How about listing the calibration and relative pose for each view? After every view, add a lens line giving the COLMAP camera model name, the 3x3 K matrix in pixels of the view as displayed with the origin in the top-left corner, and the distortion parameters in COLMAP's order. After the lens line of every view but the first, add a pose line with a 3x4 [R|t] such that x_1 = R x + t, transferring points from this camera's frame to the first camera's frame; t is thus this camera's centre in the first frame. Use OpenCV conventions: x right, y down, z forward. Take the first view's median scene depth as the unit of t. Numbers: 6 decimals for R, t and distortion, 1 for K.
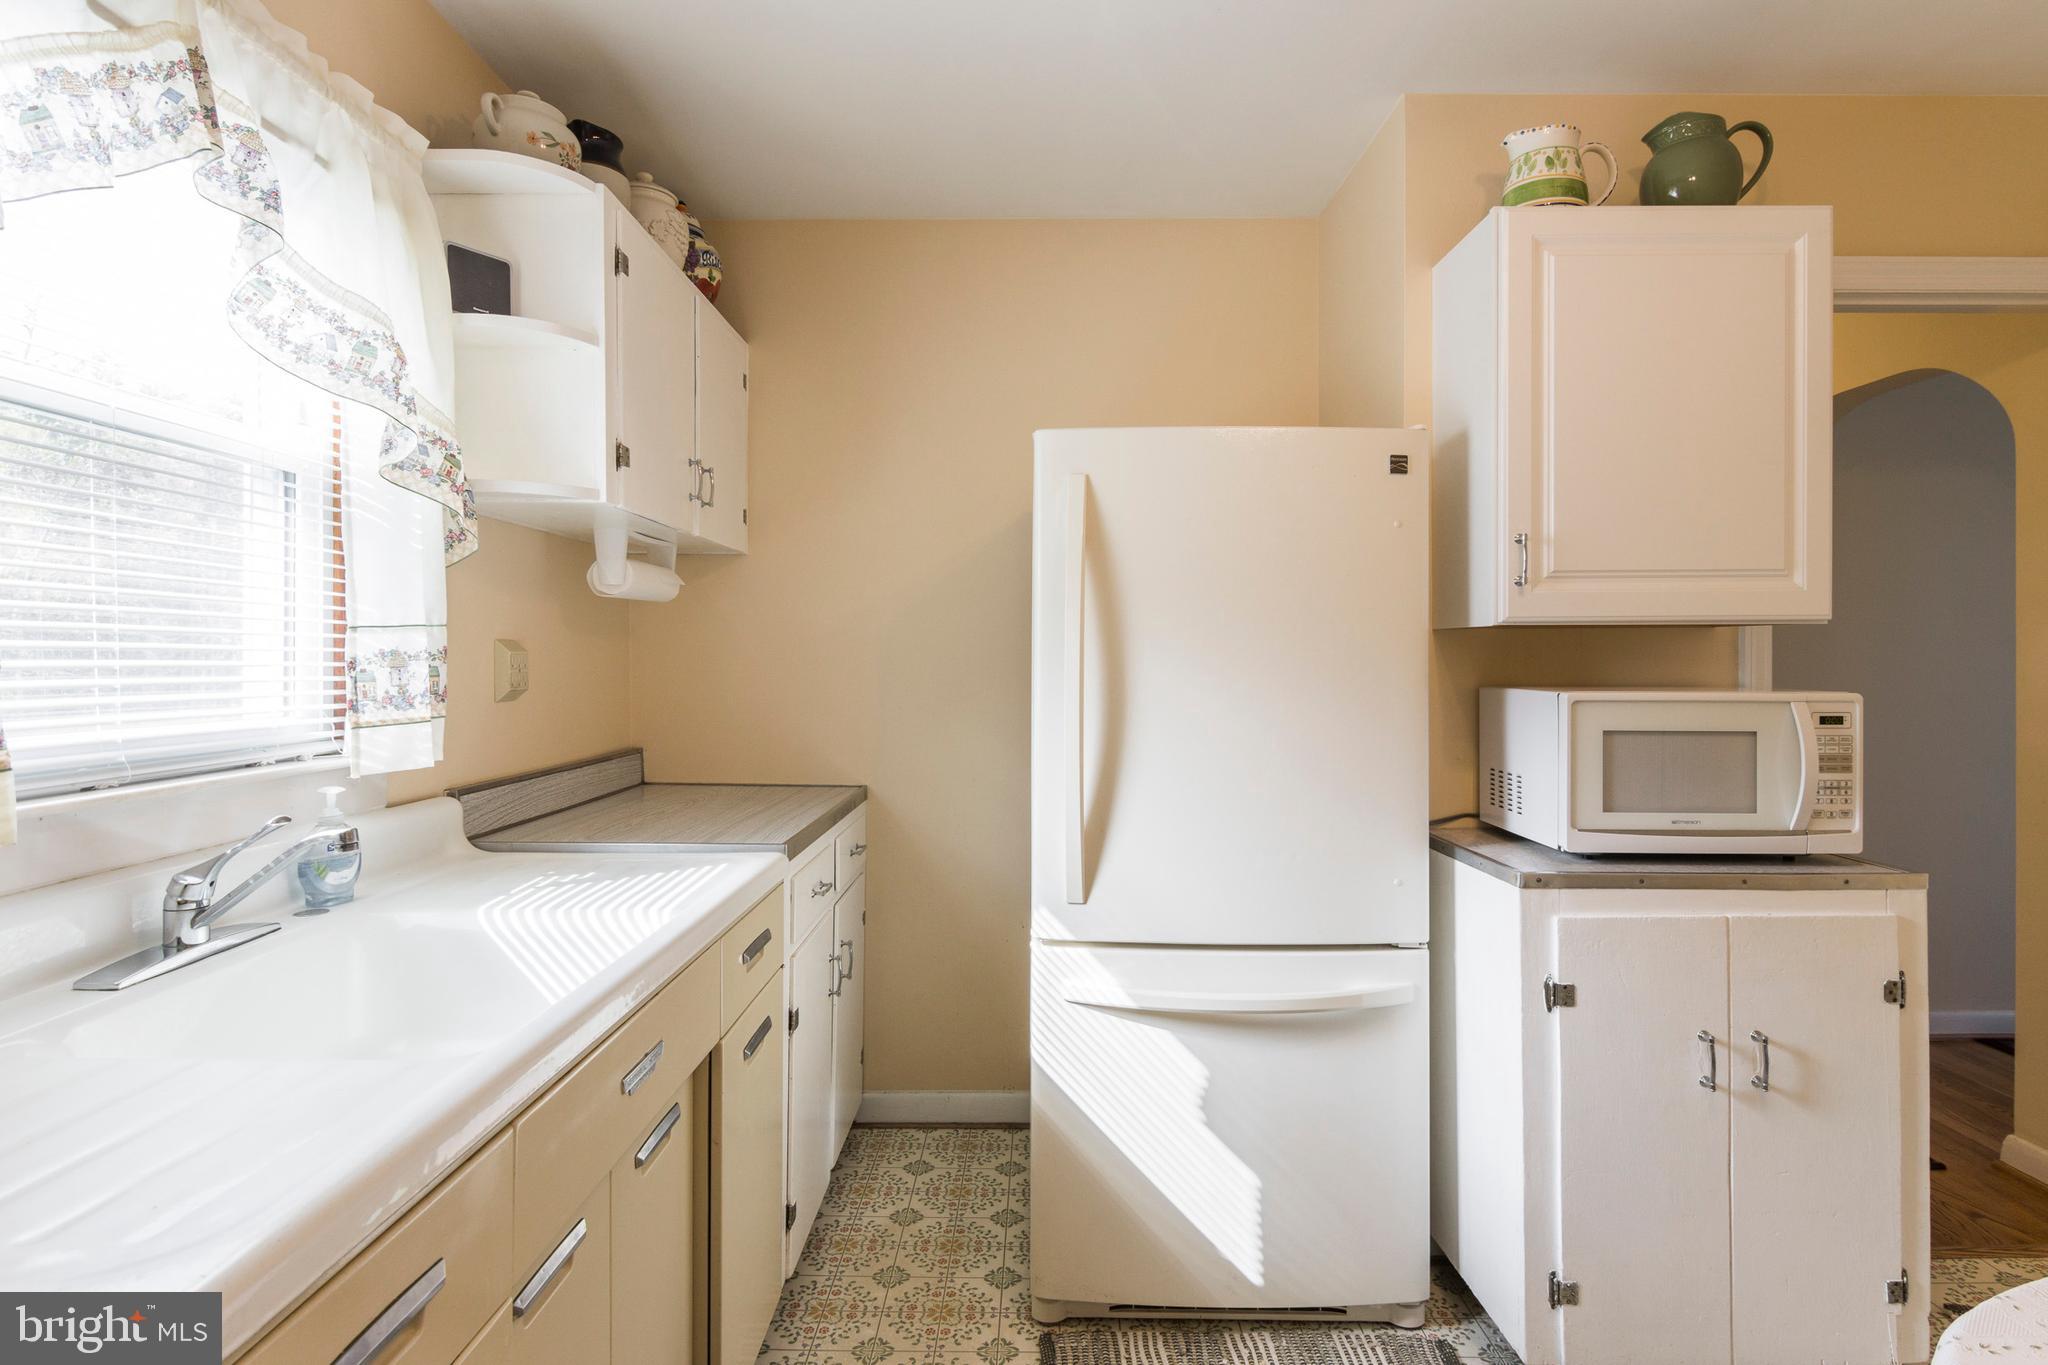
lens RADIAL K [[1033.8, 0, 1046.6], [0, 1033.8, 653.8], [0, 0, 1]] dist [0.015884, -0.010201]
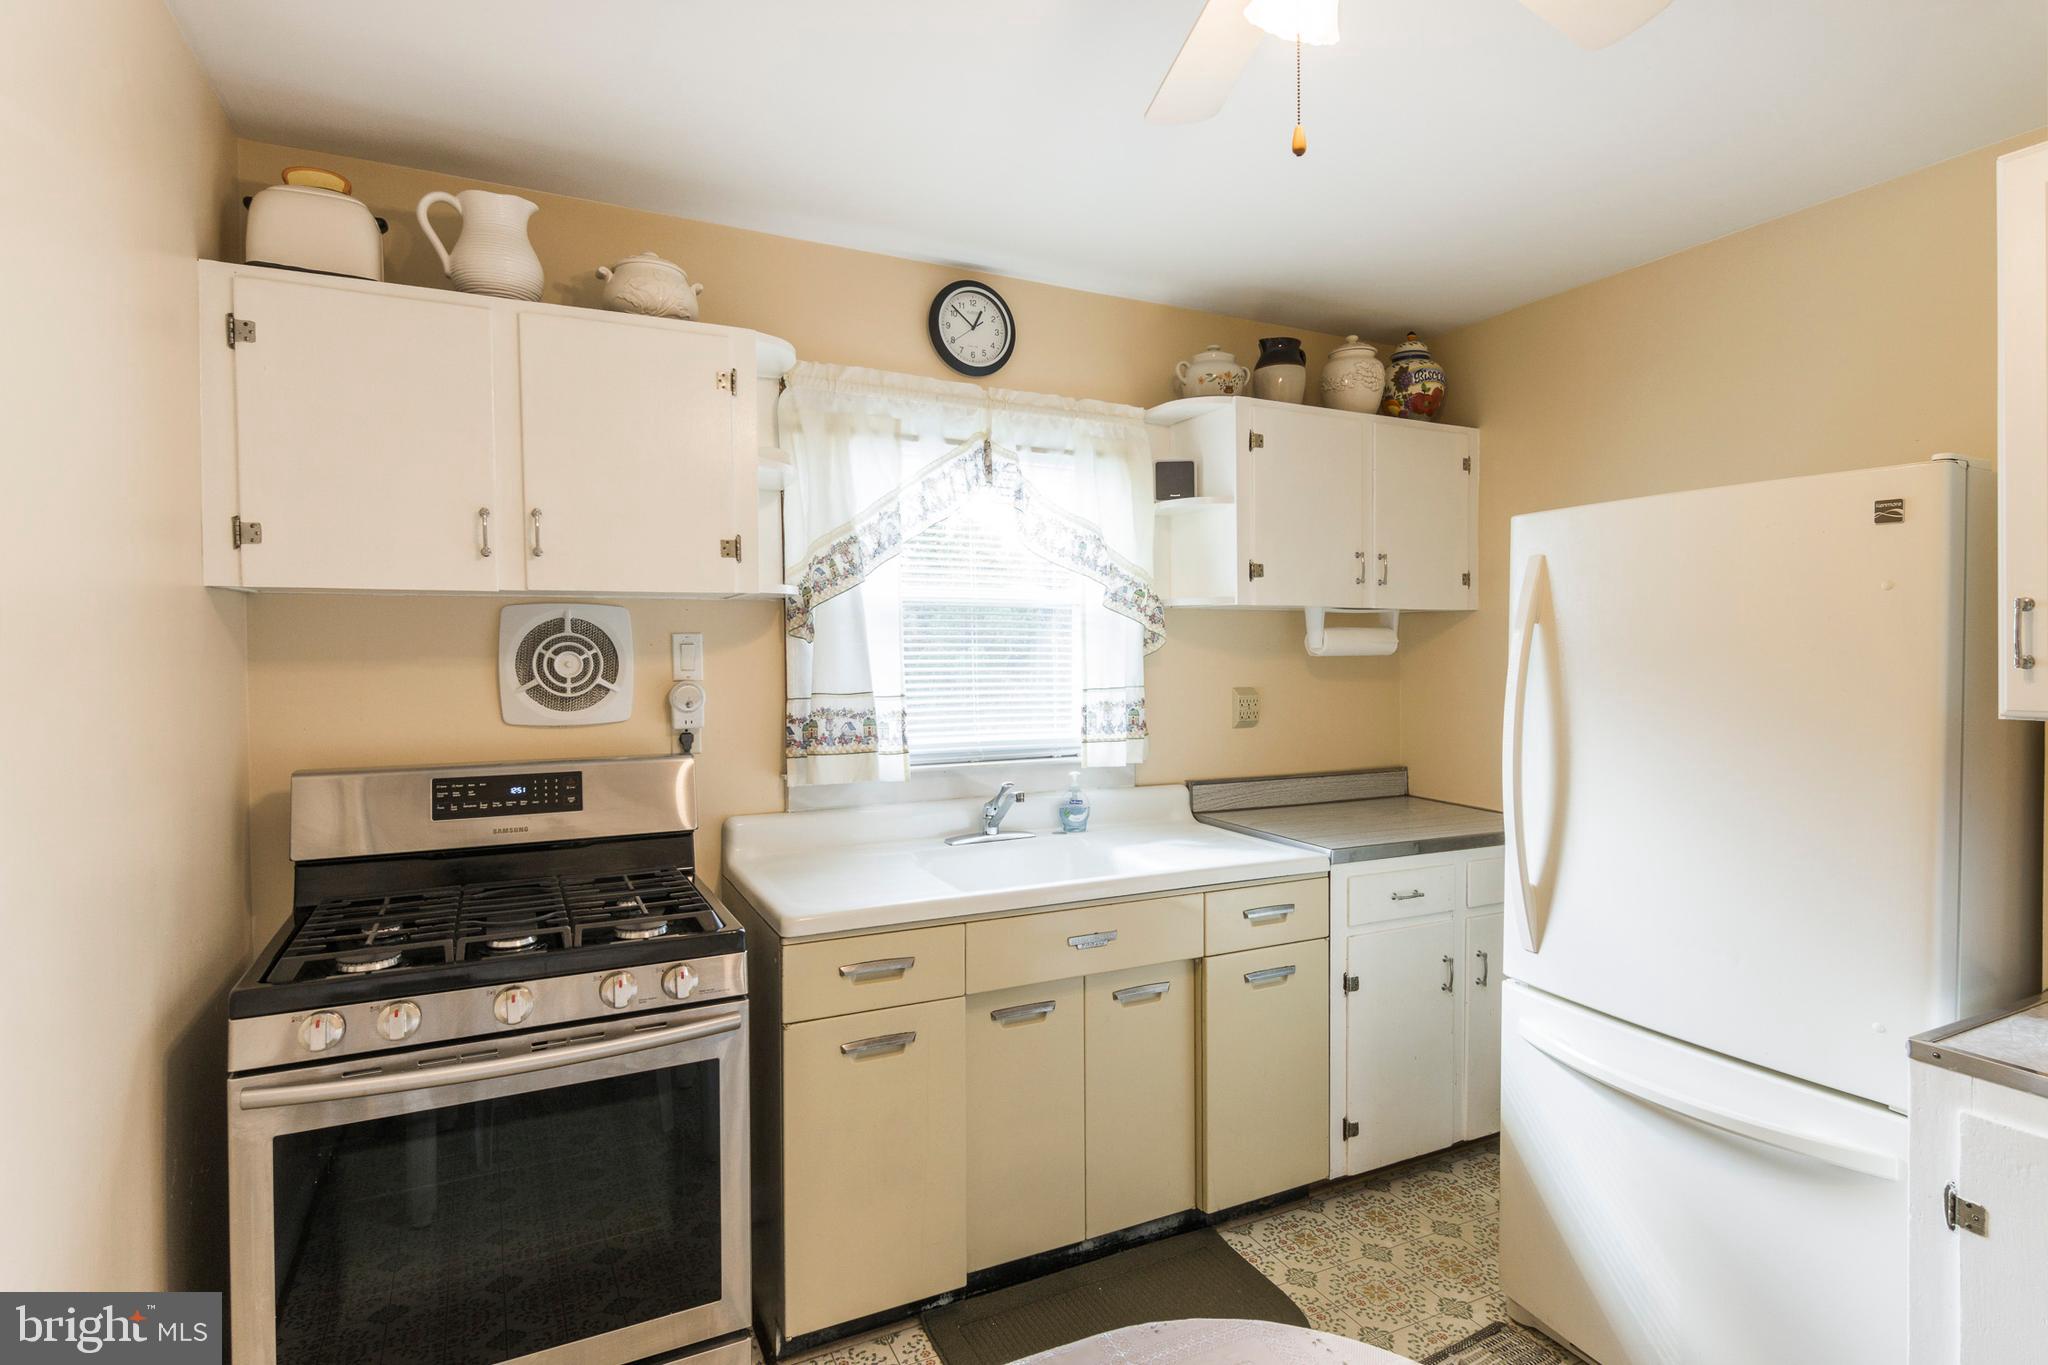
lens RADIAL K [[1028.9, 0, 1030.7], [0, 1028.9, 664.0], [0, 0, 1]] dist [0.019419, -0.013221]
pose [[0.452320, 0.011607, -0.891780, 0.802386], [0.001901, 0.999900, 0.013978, -0.081378], [0.891854, -0.008018, 0.452253, 0.043170]]
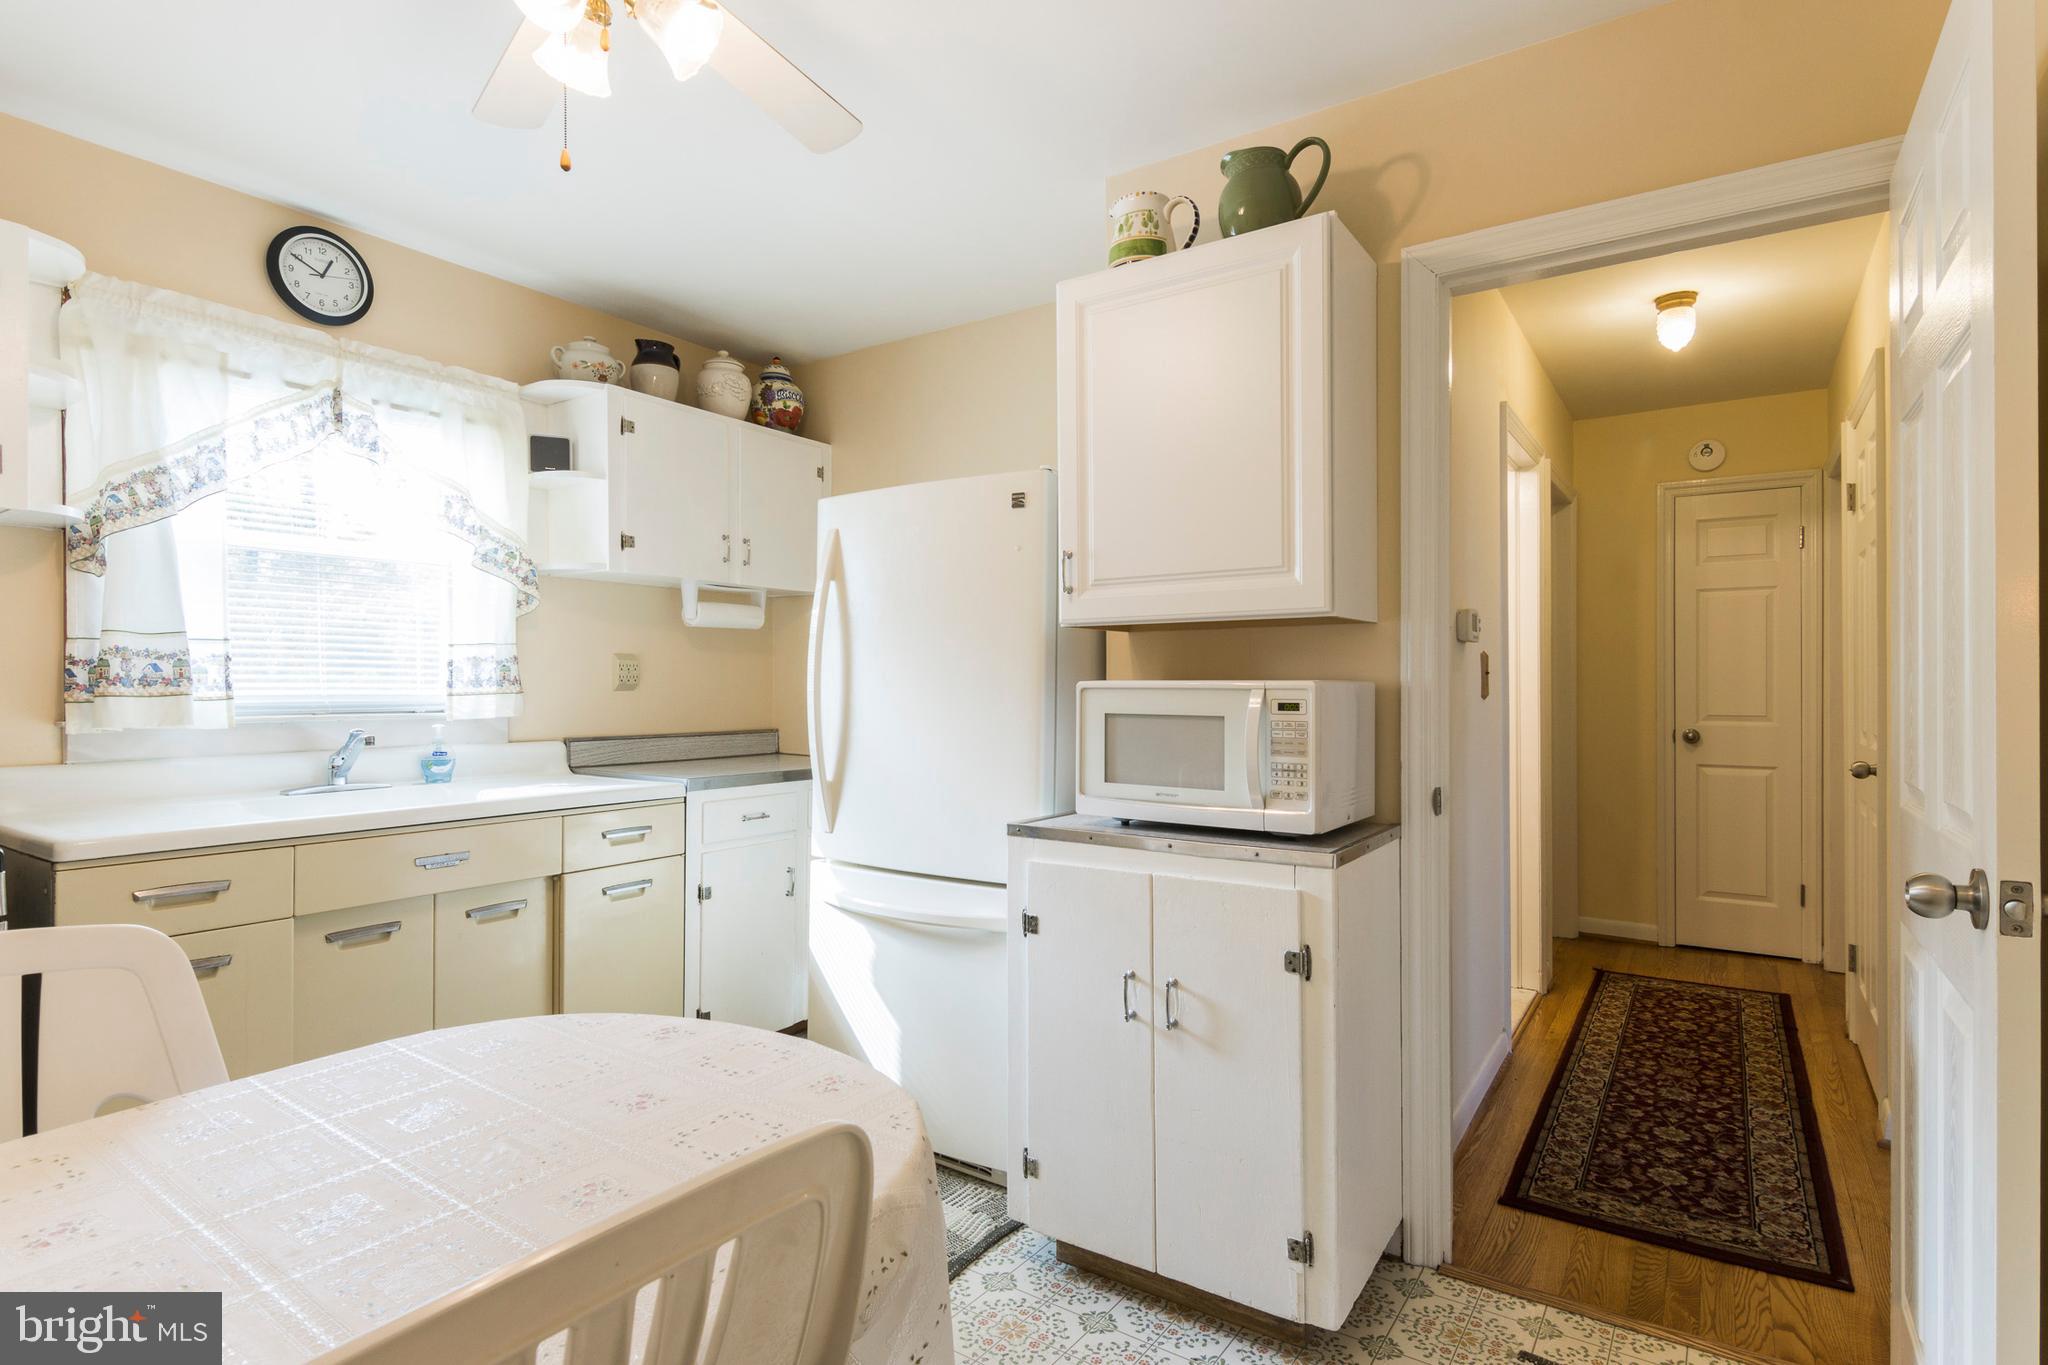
lens RADIAL K [[1026.9, 0, 1023.2], [0, 1026.9, 675.2], [0, 0, 1]] dist [0.020756, -0.013936]
pose [[0.830380, -0.004425, -0.557180, 1.092402], [-0.000545, 0.999962, -0.008753, 0.040300], [0.557197, 0.007572, 0.830346, -0.020629]]
